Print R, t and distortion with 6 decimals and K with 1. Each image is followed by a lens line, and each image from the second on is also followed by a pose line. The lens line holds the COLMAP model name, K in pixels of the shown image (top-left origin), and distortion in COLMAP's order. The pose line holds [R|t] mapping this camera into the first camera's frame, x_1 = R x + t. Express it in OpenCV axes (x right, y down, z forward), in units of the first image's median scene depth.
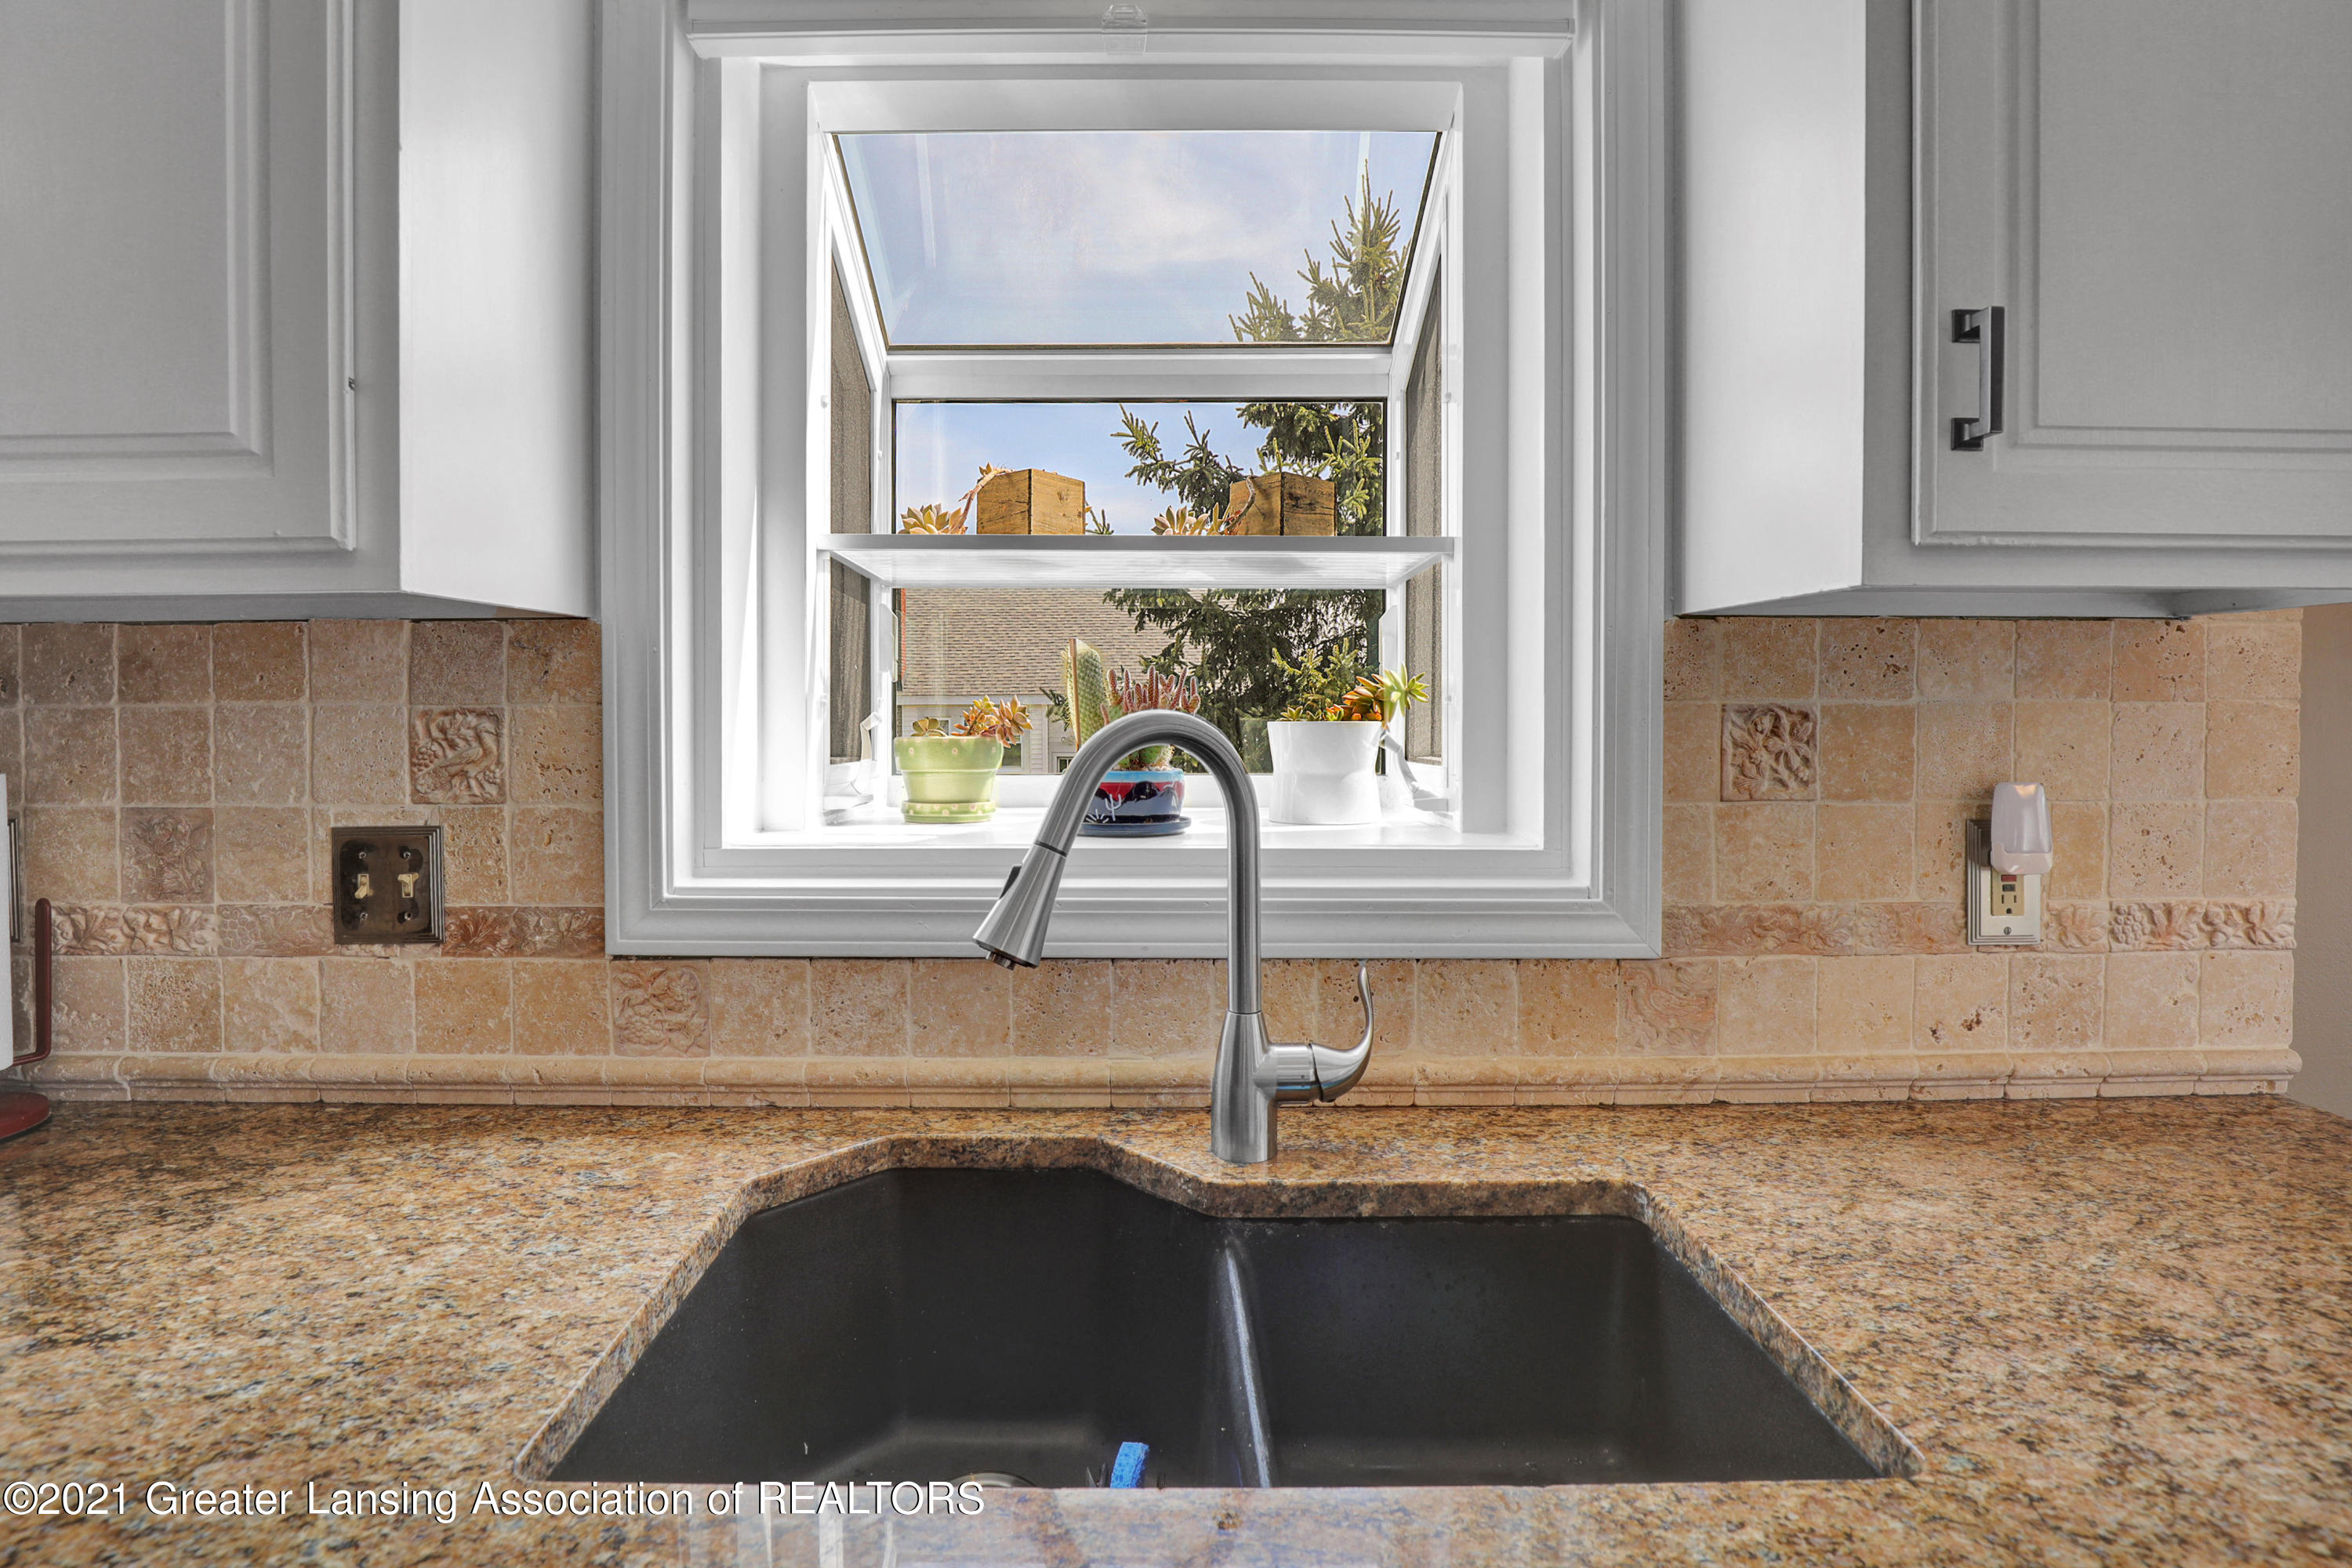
lens RADIAL K [[1139.4, 0, 1172.5], [0, 1139.4, 775.3], [0, 0, 1]] dist [-0.024162, -0.000228]
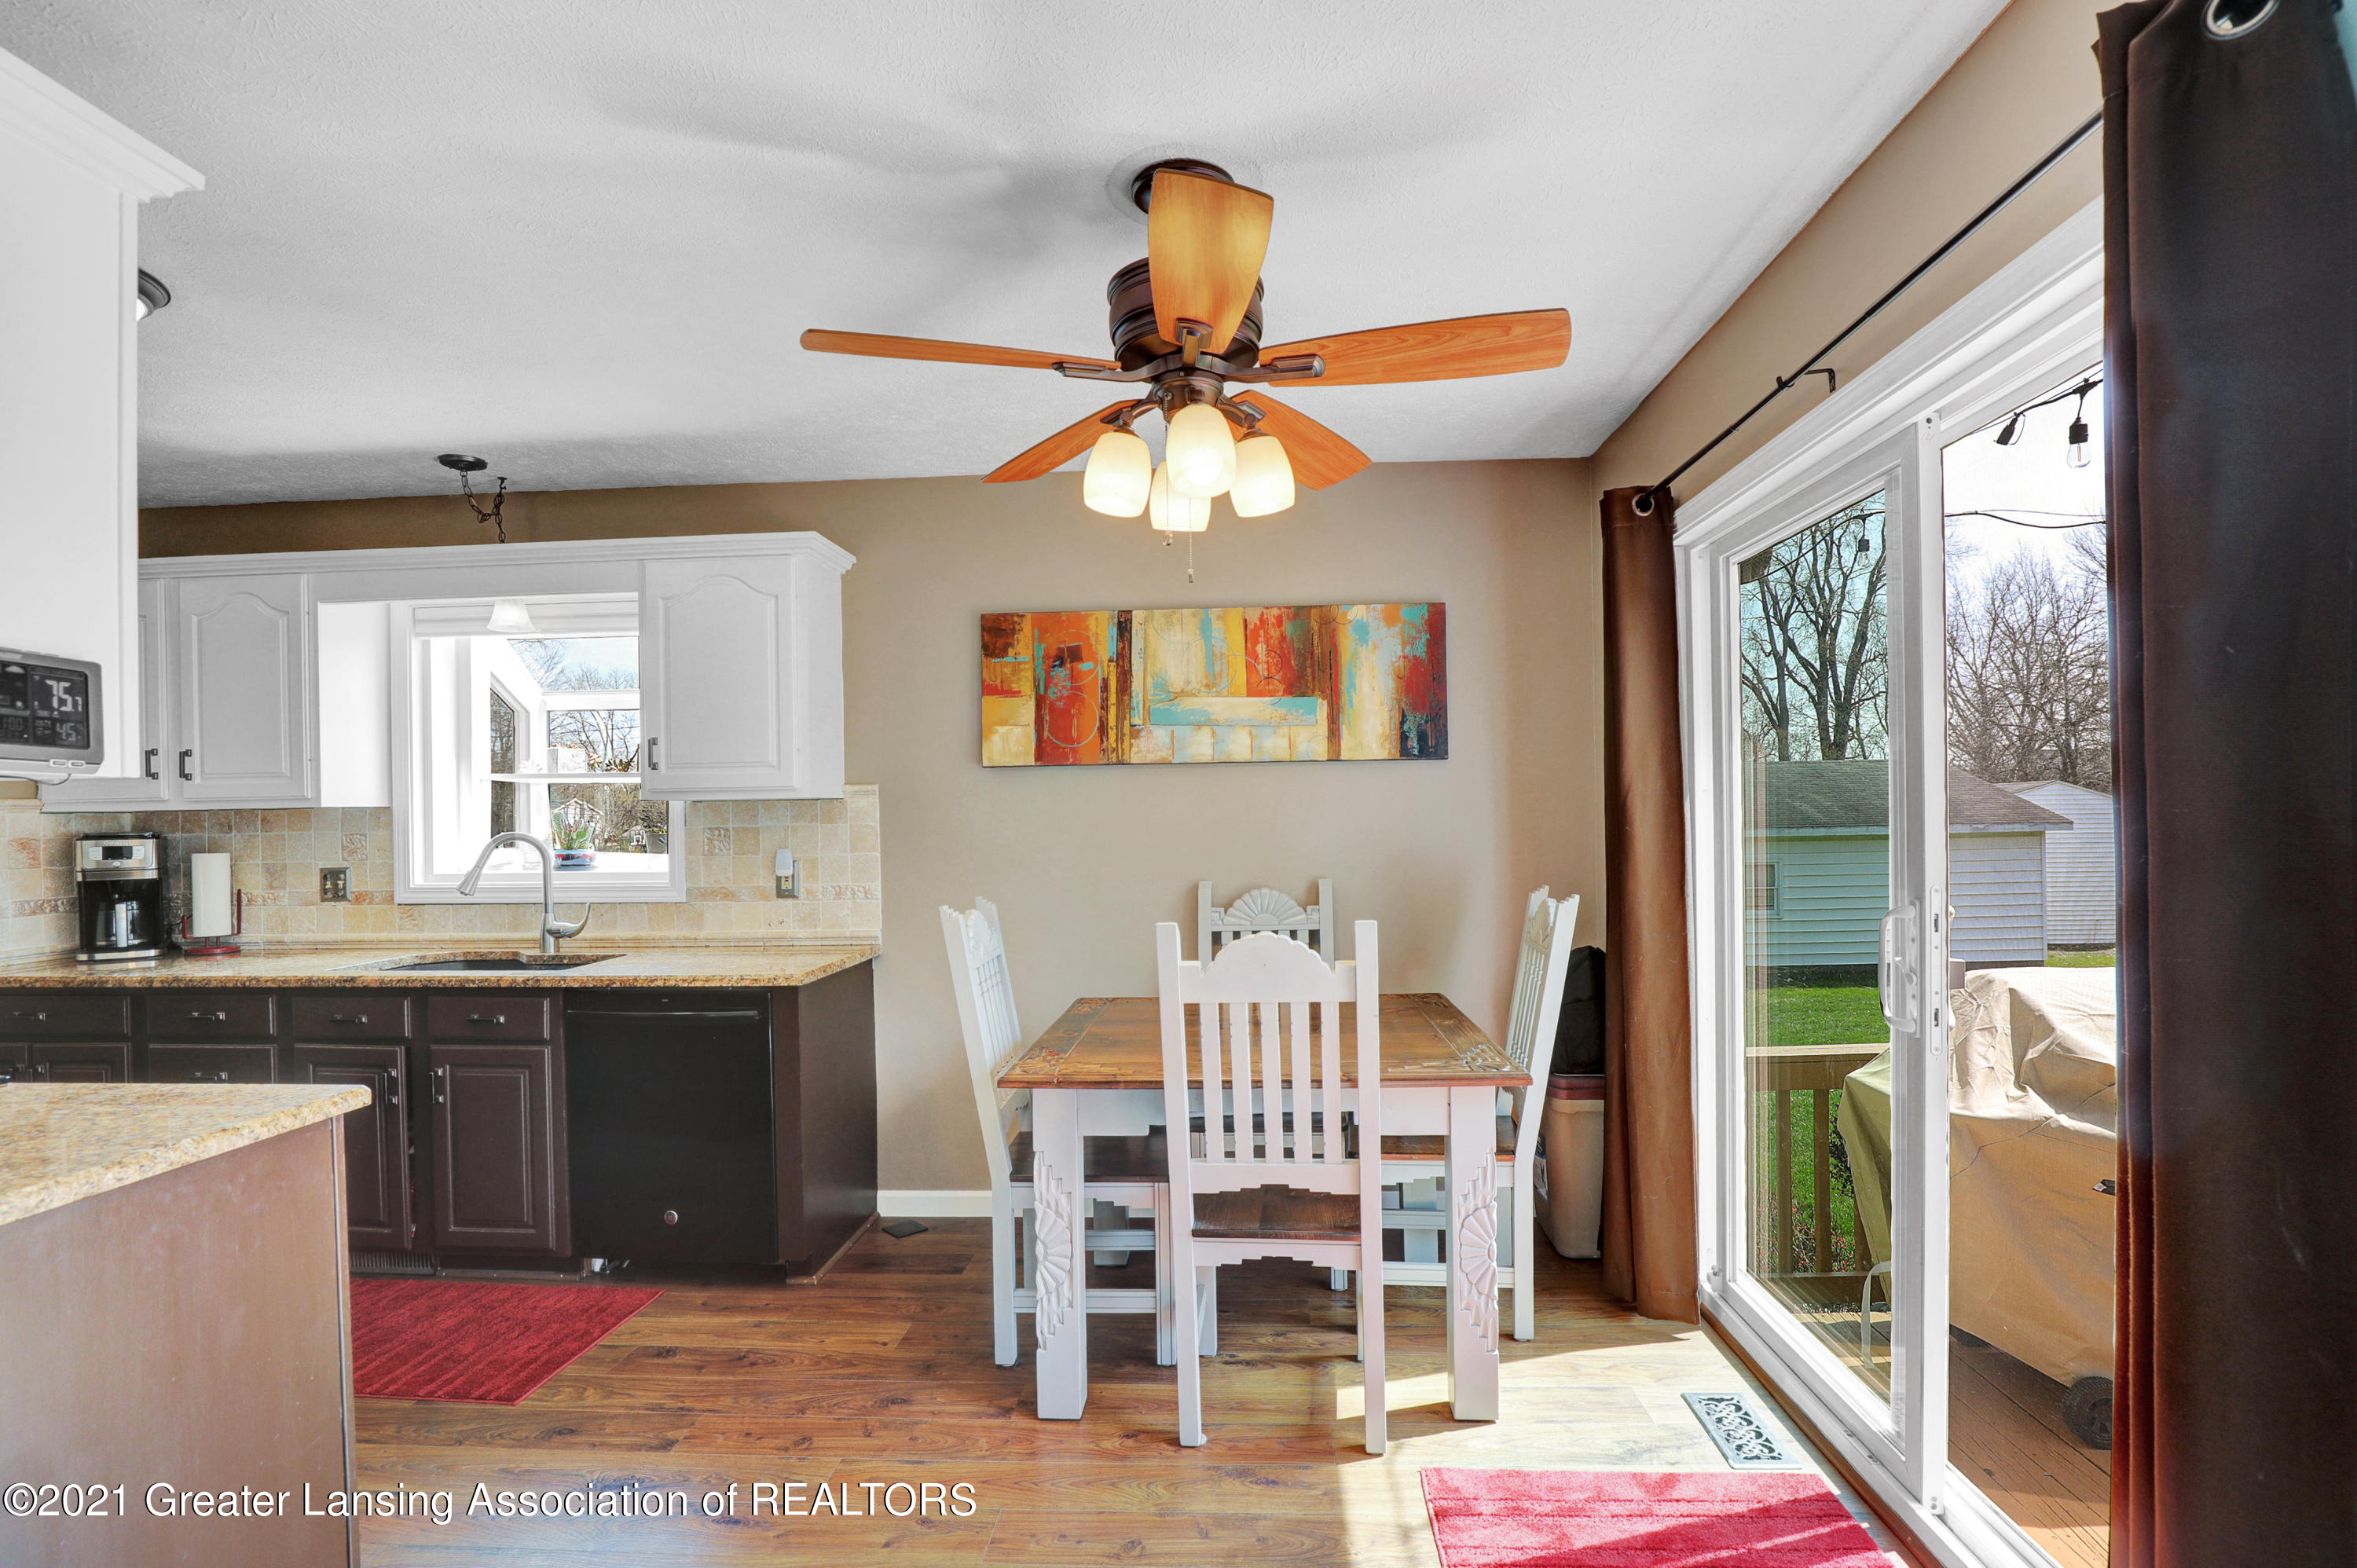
lens RADIAL K [[1119.7, 0, 1172.4], [0, 1119.7, 833.6], [0, 0, 1]] dist [0.002427, 0.000218]
pose [[0.995701, -0.012696, -0.091746, 2.176731], [0.010498, 0.999647, -0.024395, 0.052430], [0.092023, 0.023327, 0.995484, -2.190898]]
